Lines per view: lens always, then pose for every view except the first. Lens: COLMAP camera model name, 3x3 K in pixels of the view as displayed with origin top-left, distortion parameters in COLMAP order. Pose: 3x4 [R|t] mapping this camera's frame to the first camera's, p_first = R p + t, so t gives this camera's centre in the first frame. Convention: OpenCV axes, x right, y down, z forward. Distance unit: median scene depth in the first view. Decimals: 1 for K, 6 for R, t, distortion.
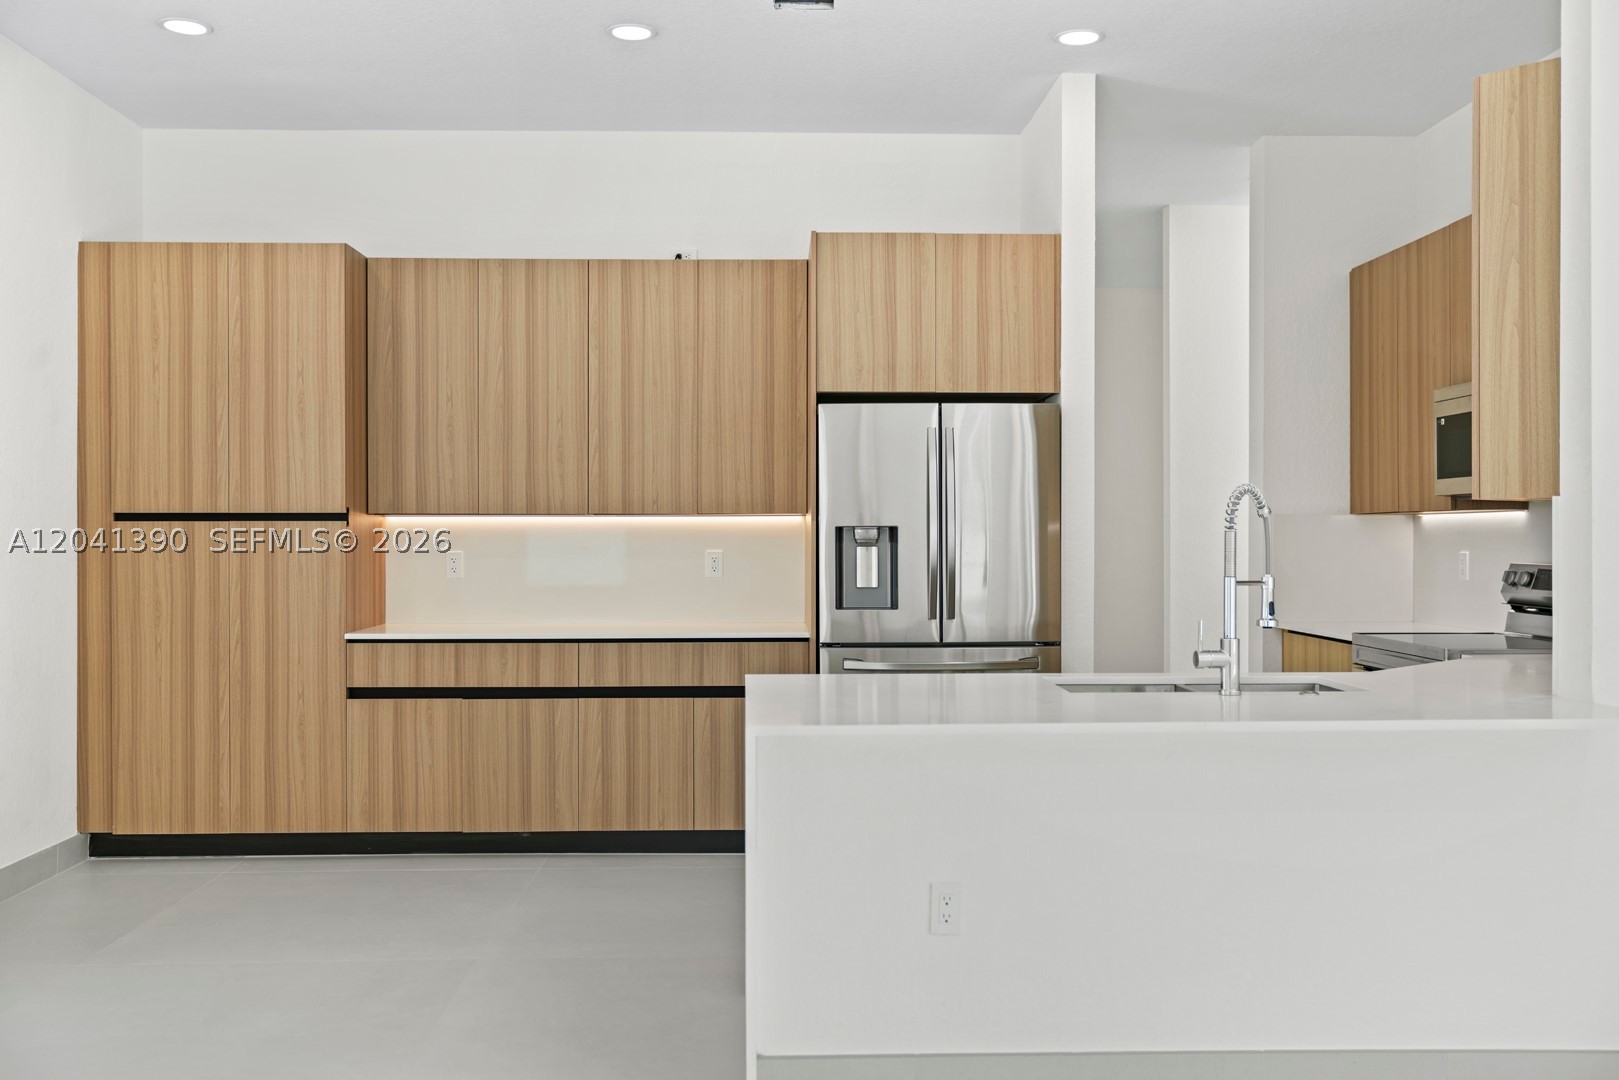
lens RADIAL K [[1531.6, 0, 809.5], [0, 1531.6, 540.0], [0, 0, 1]] dist [0.085829, -0.001621]
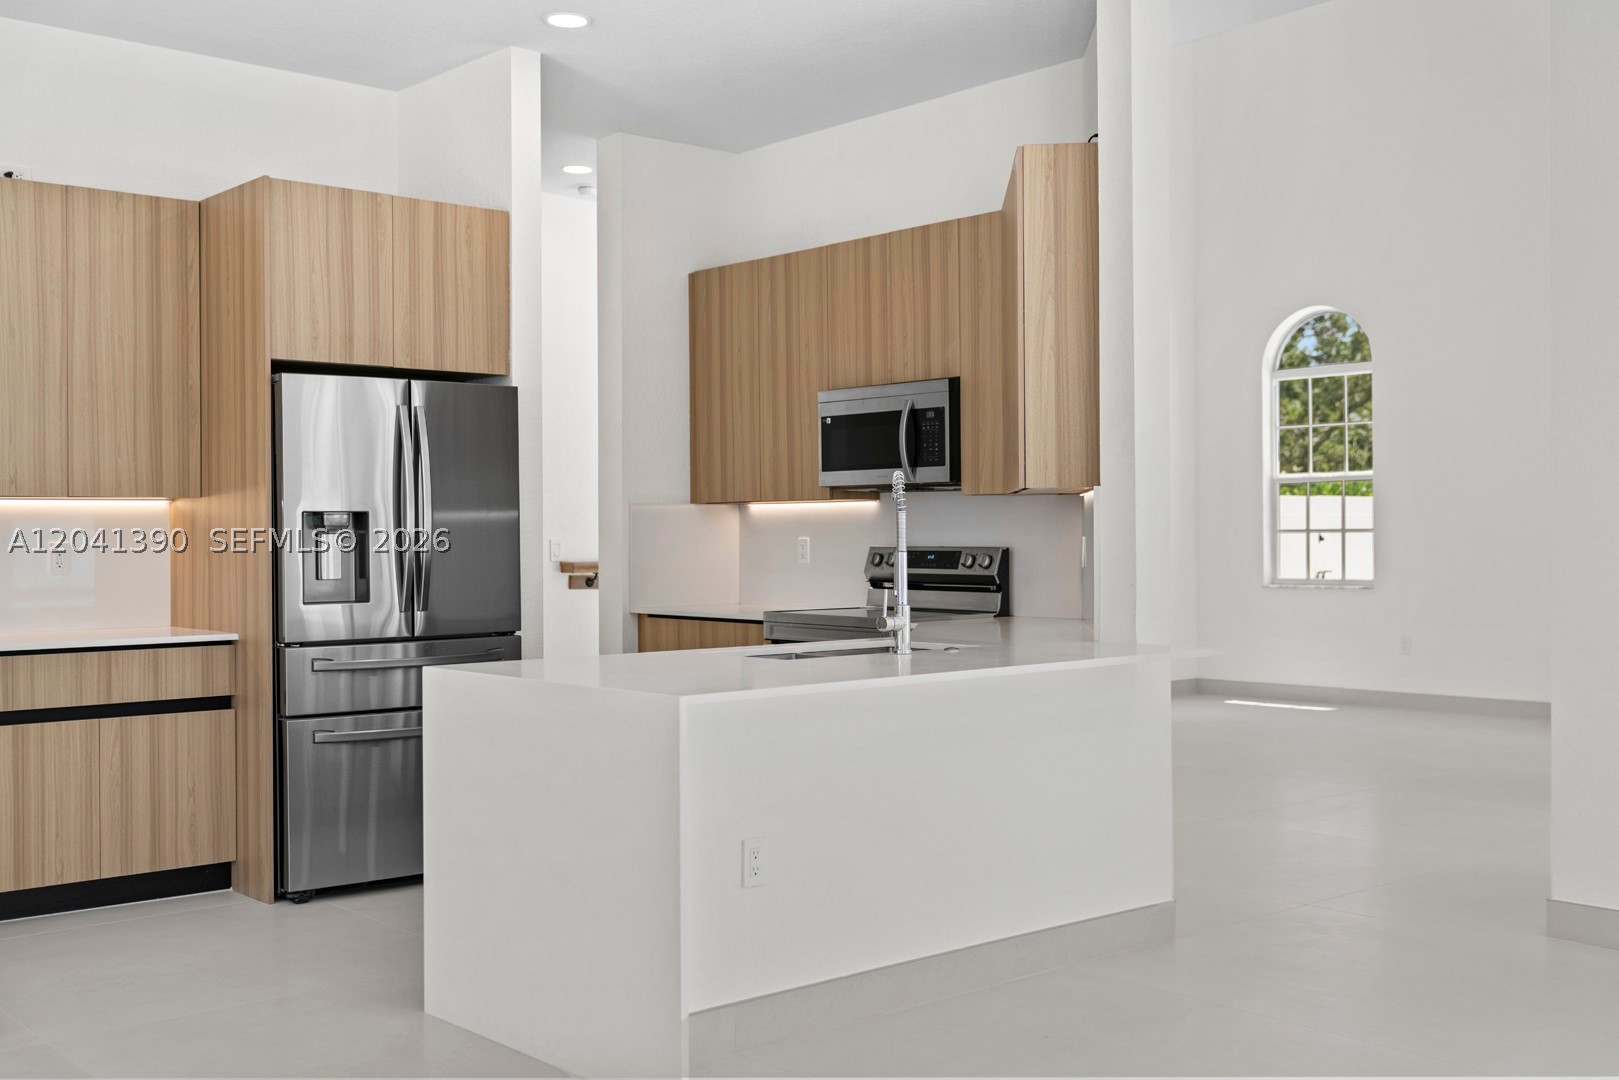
lens RADIAL K [[1759.4, 0, 809.5], [0, 1759.4, 540.0], [0, 0, 1]] dist [0.109263, 0.013621]
pose [[0.787210, -0.006575, 0.616650, -0.379819], [0.006389, 0.999976, 0.002506, 0.006873], [-0.616652, 0.001967, 0.787233, 0.003345]]
